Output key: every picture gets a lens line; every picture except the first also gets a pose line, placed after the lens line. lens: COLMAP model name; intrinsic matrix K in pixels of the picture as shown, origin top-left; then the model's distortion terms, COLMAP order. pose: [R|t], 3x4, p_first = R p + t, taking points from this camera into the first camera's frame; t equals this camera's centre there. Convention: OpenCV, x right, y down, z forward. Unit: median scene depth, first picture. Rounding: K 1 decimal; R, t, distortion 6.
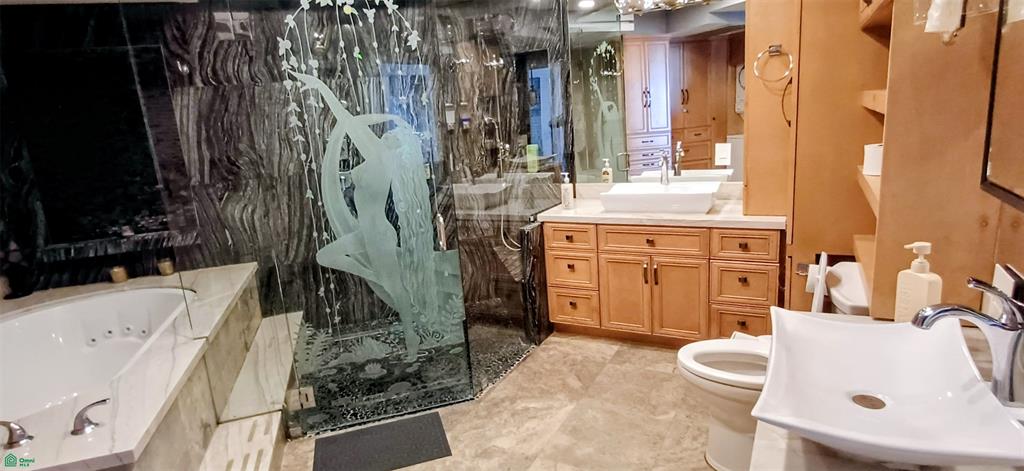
lens RADIAL K [[528.8, 0, 512.0], [0, 528.8, 235.5], [0, 0, 1]] dist [0.002746, 0.000464]
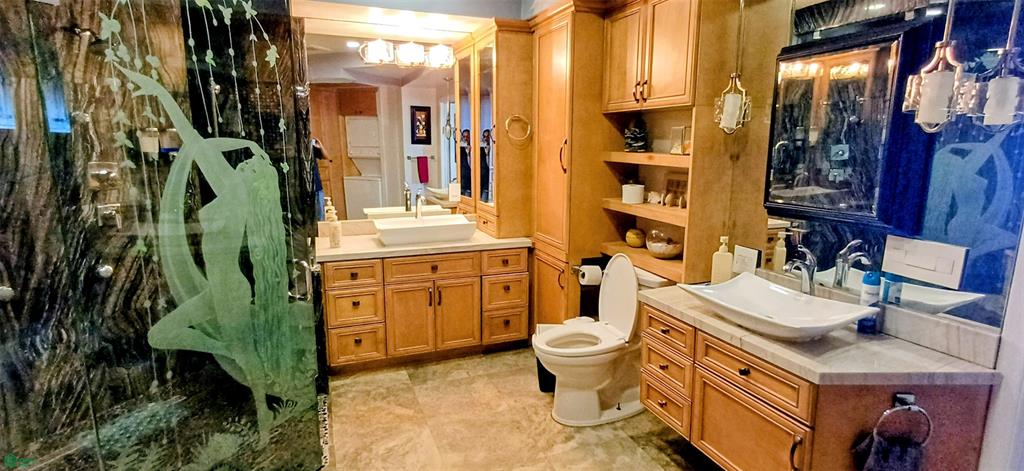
lens RADIAL K [[495.1, 0, 512.0], [0, 495.1, 235.5], [0, 0, 1]] dist [0.000152, 0.000531]
pose [[0.648250, -0.061406, 0.758947, -0.504448], [0.115882, 0.993088, -0.018631, -0.021805], [-0.752557, 0.100026, 0.650886, 0.200713]]
